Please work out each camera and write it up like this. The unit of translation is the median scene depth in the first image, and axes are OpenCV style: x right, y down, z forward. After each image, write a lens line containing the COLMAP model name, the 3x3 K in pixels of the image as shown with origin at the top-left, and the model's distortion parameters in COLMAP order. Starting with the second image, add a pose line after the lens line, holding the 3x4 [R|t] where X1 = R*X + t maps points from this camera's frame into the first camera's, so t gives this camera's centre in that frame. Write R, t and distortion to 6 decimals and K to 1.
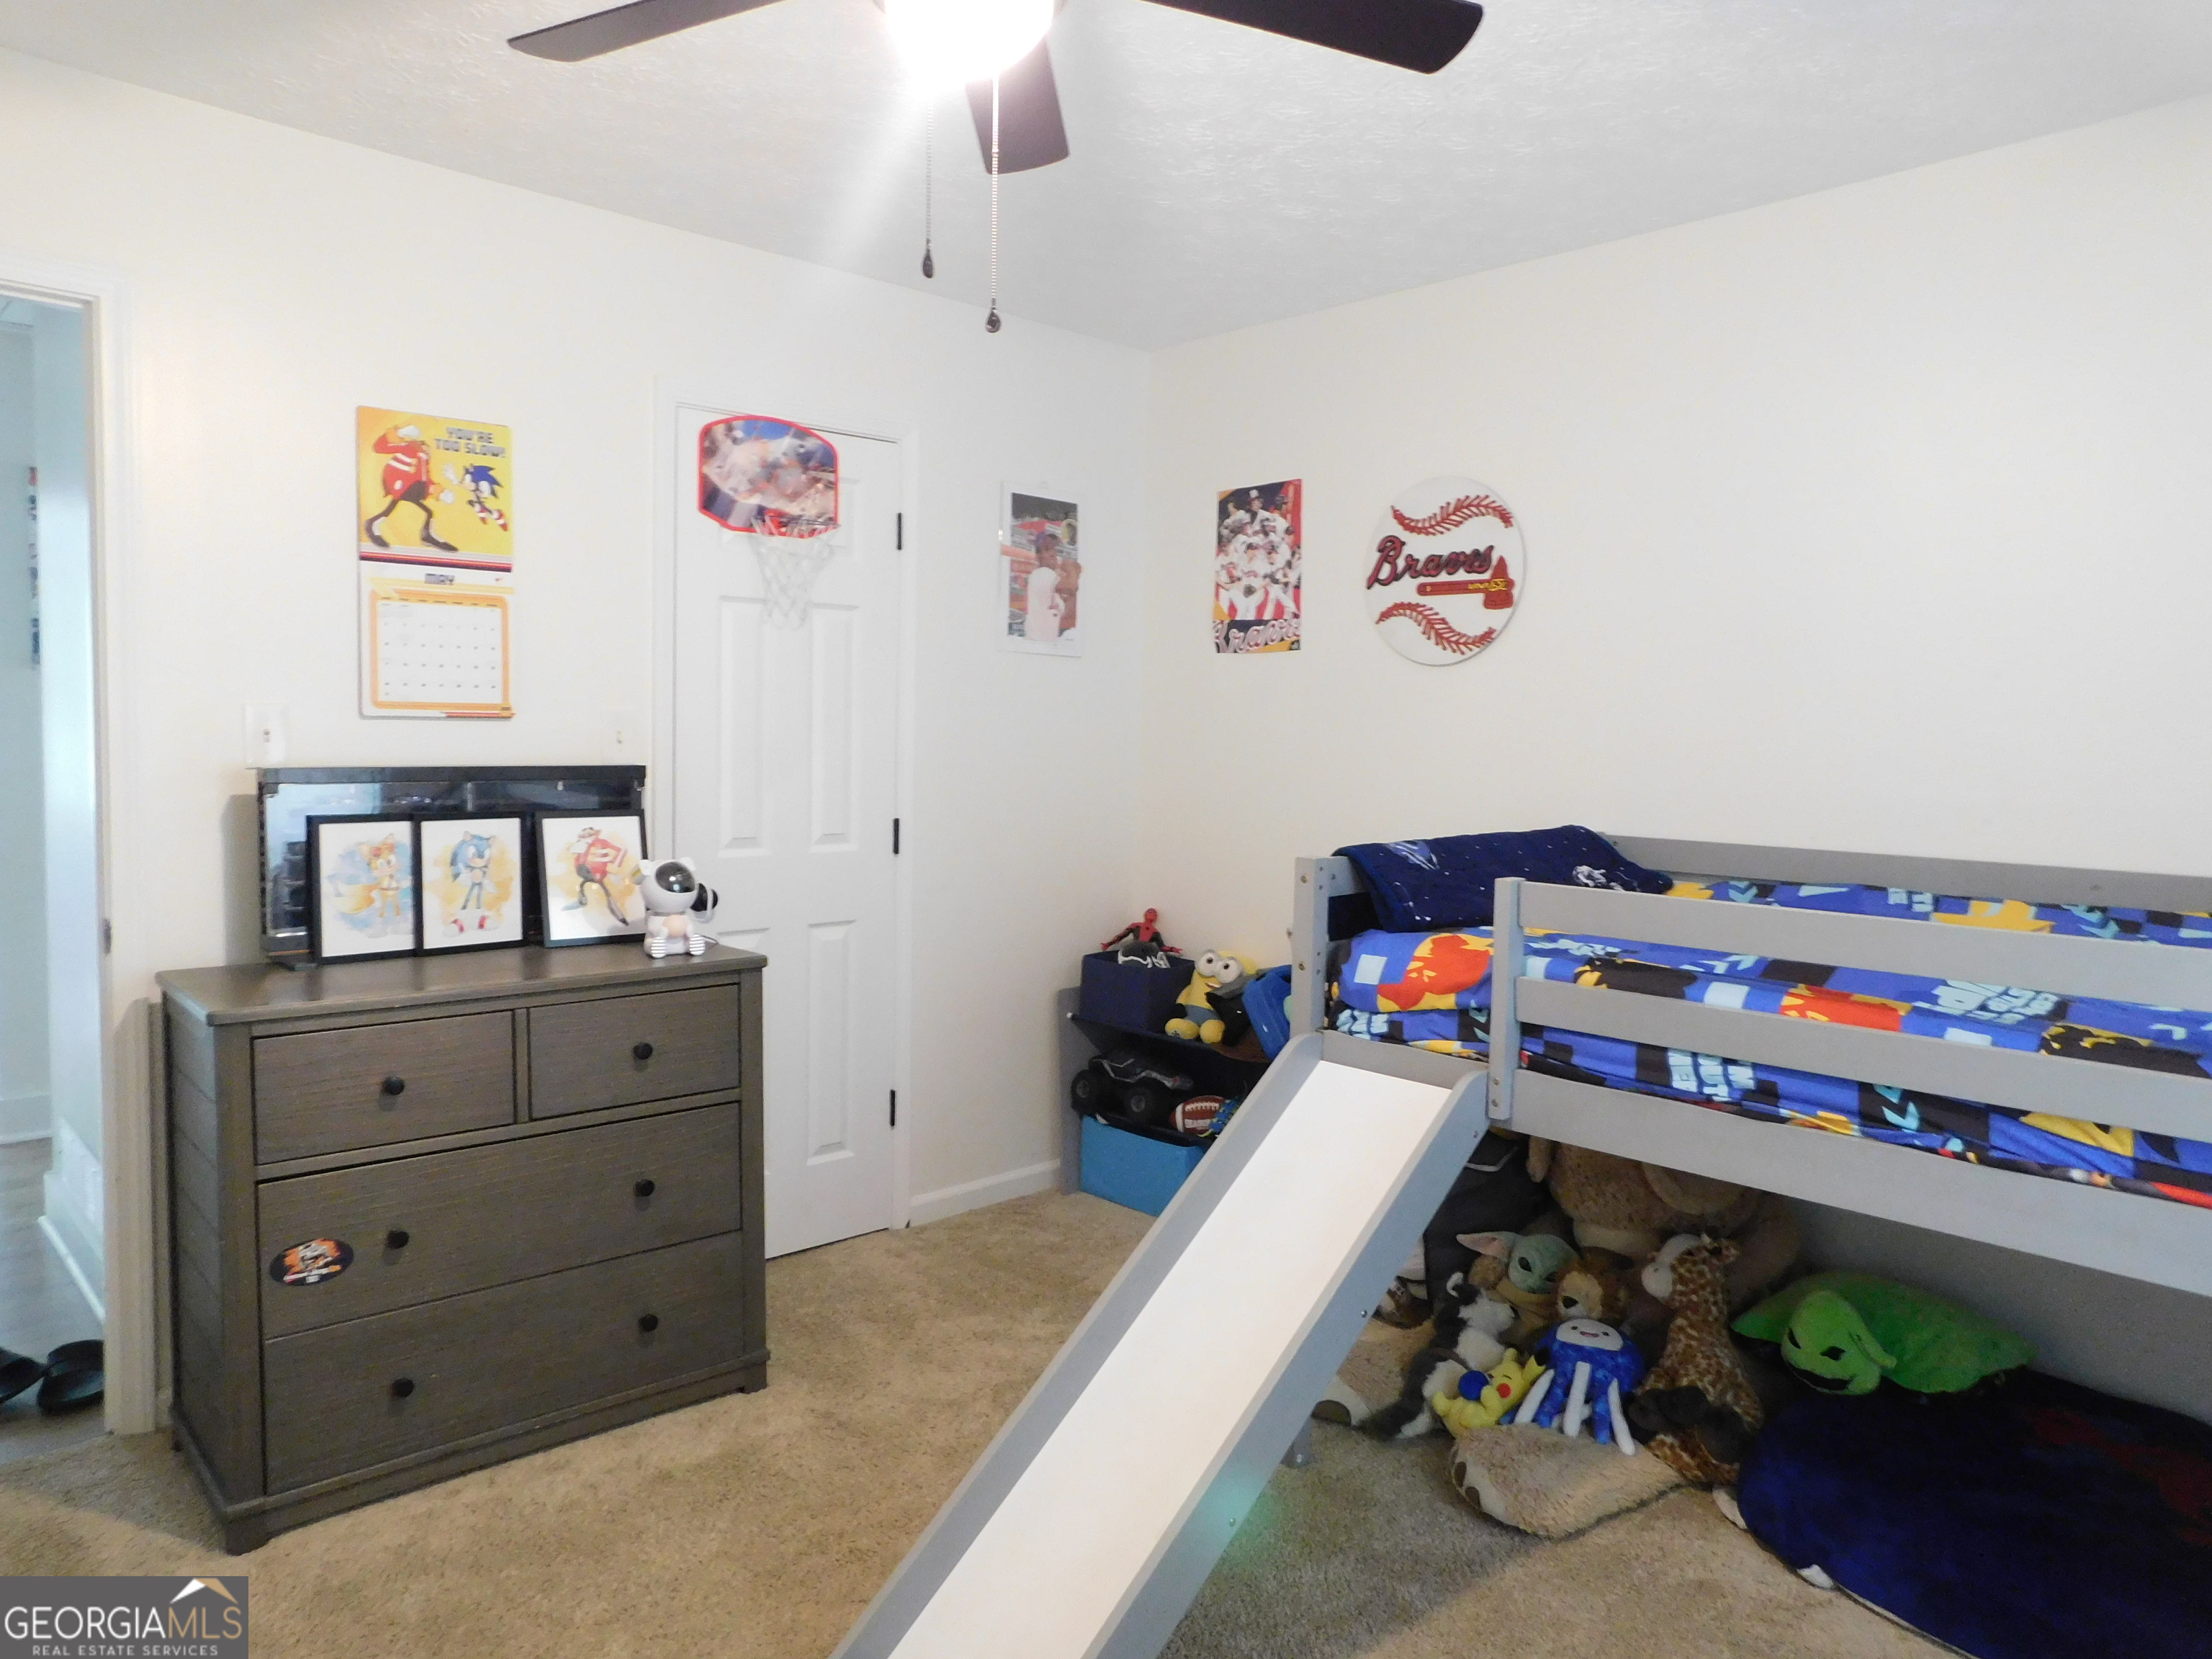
lens RADIAL K [[1470.7, 0, 1105.6], [0, 1470.7, 827.1], [0, 0, 1]] dist [-0.039673, 0.019004]
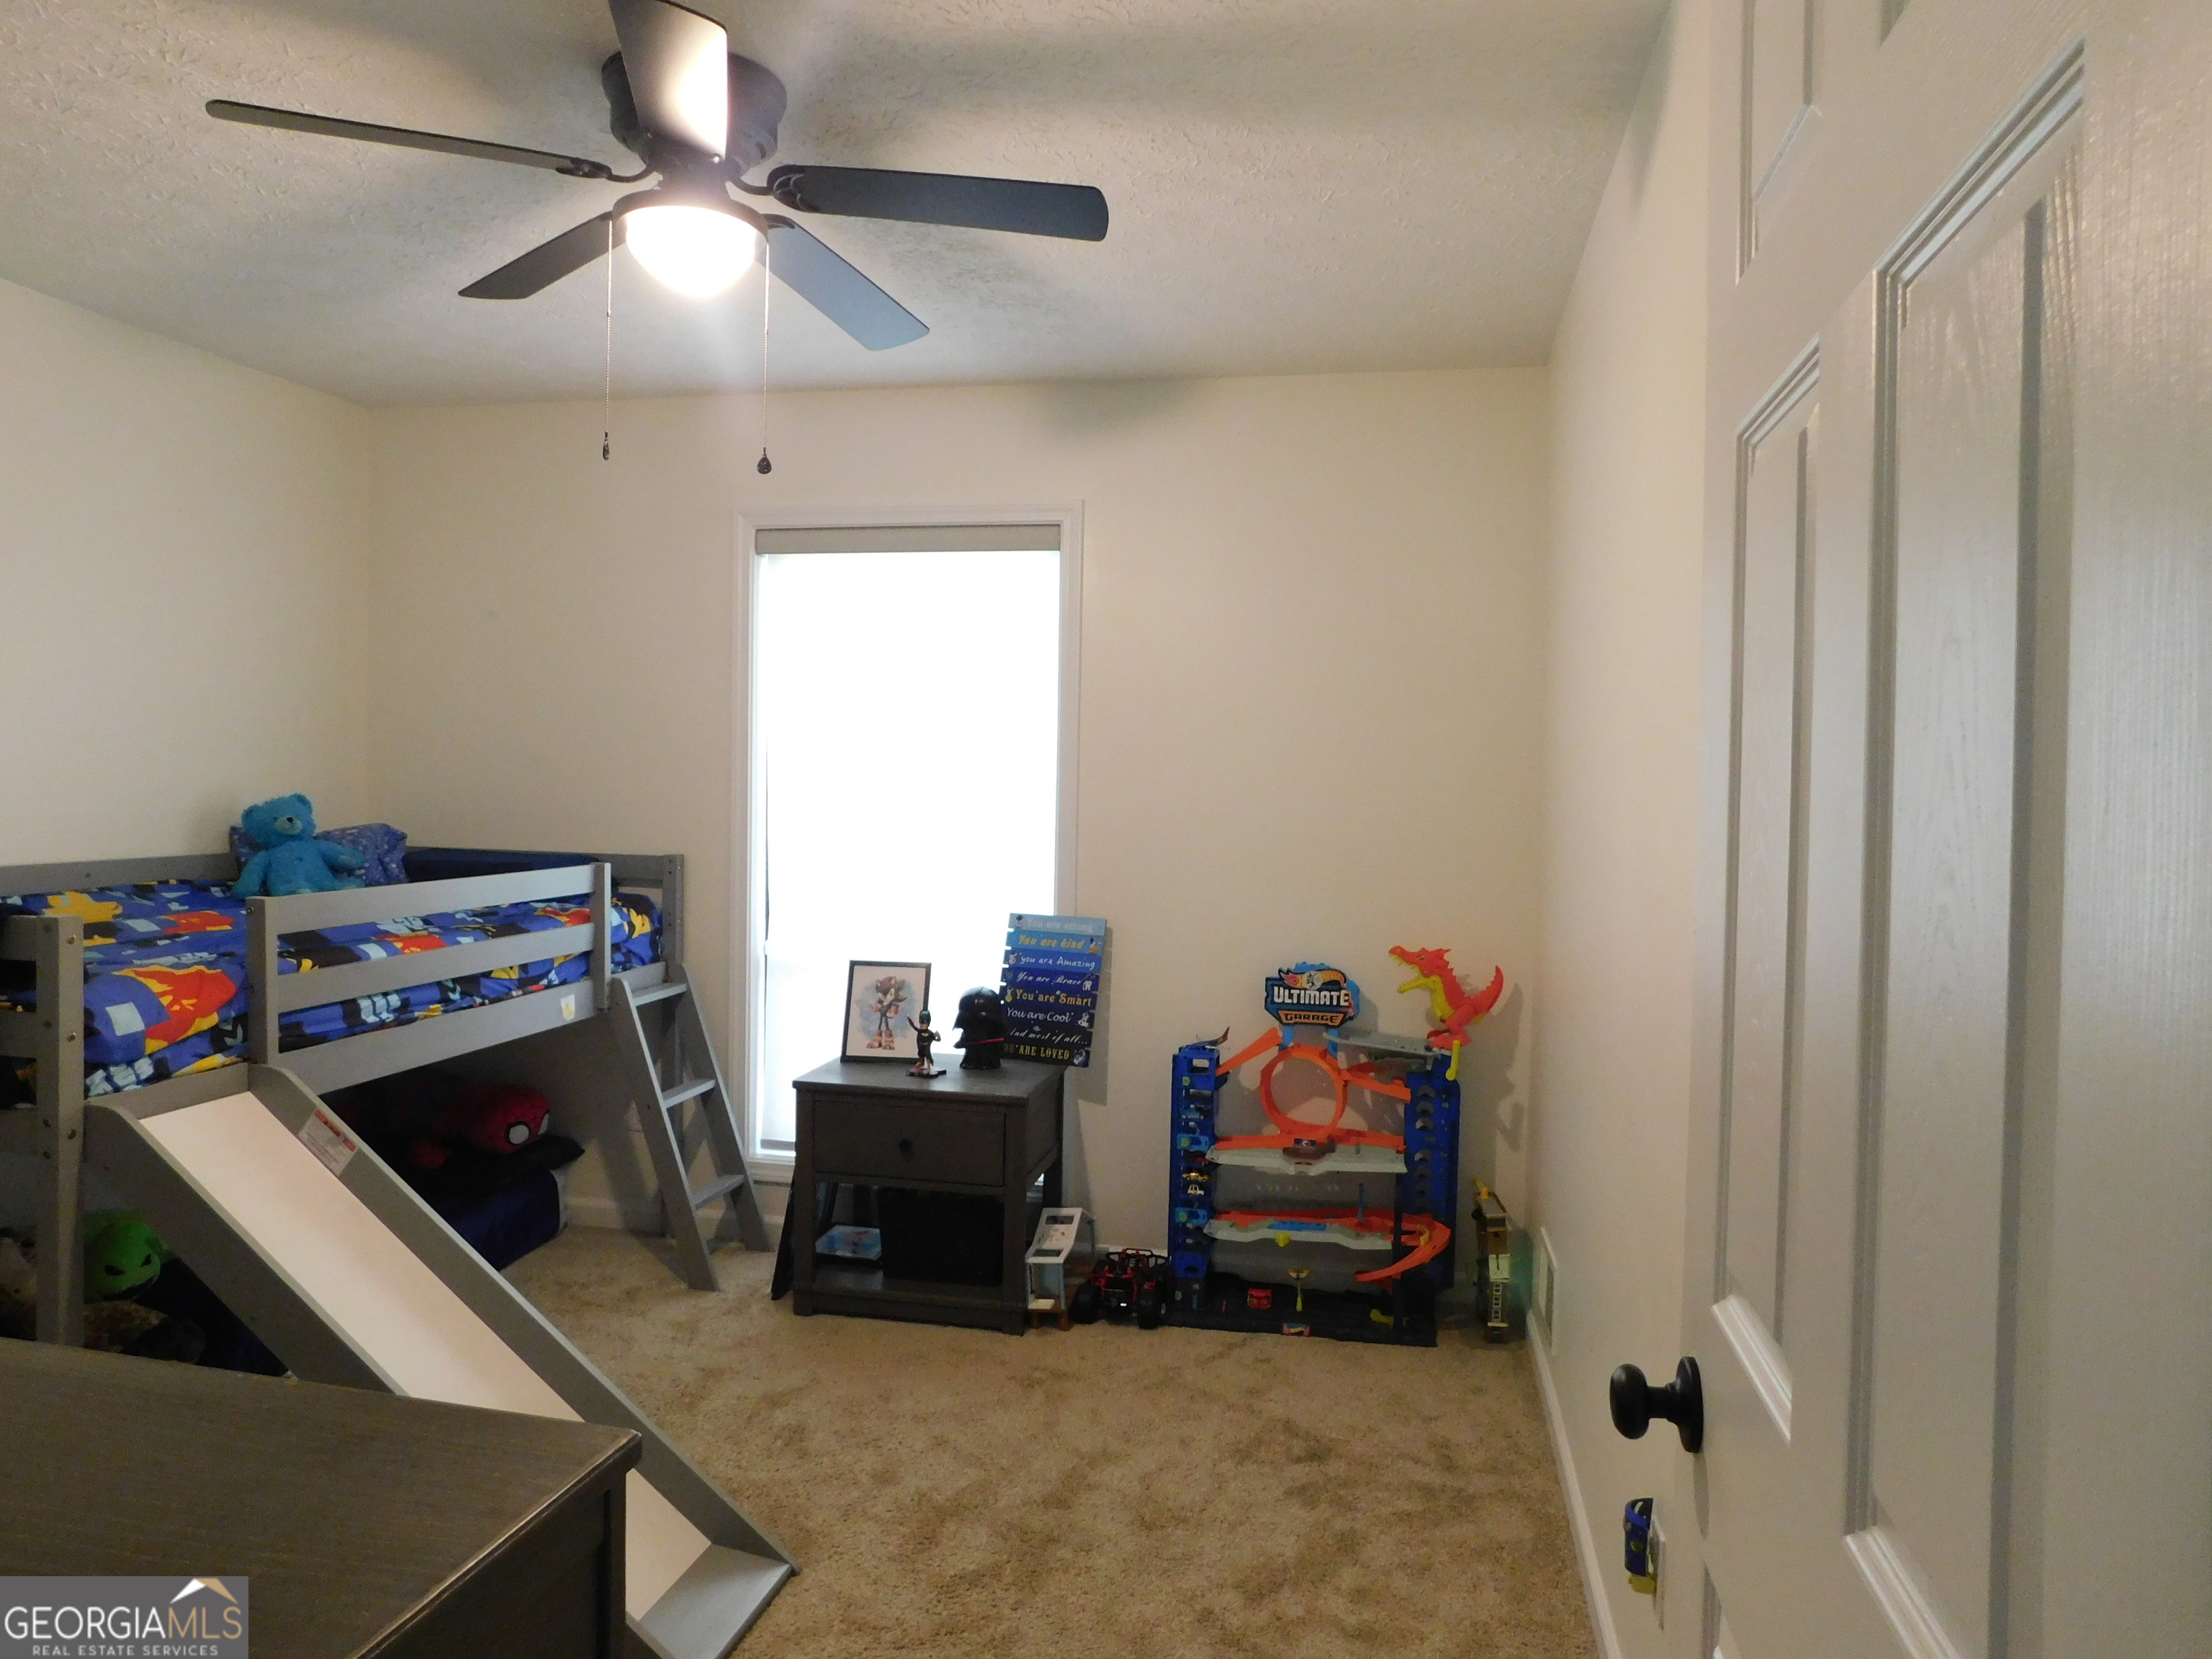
lens RADIAL K [[1470.7, 0, 1107.3], [0, 1470.7, 821.6], [0, 0, 1]] dist [-0.039673, 0.019004]
pose [[-0.573821, -0.048974, 0.817515, -1.155078], [0.032884, 0.996028, 0.082750, -0.105743], [-0.818321, 0.074367, -0.569931, 1.219669]]
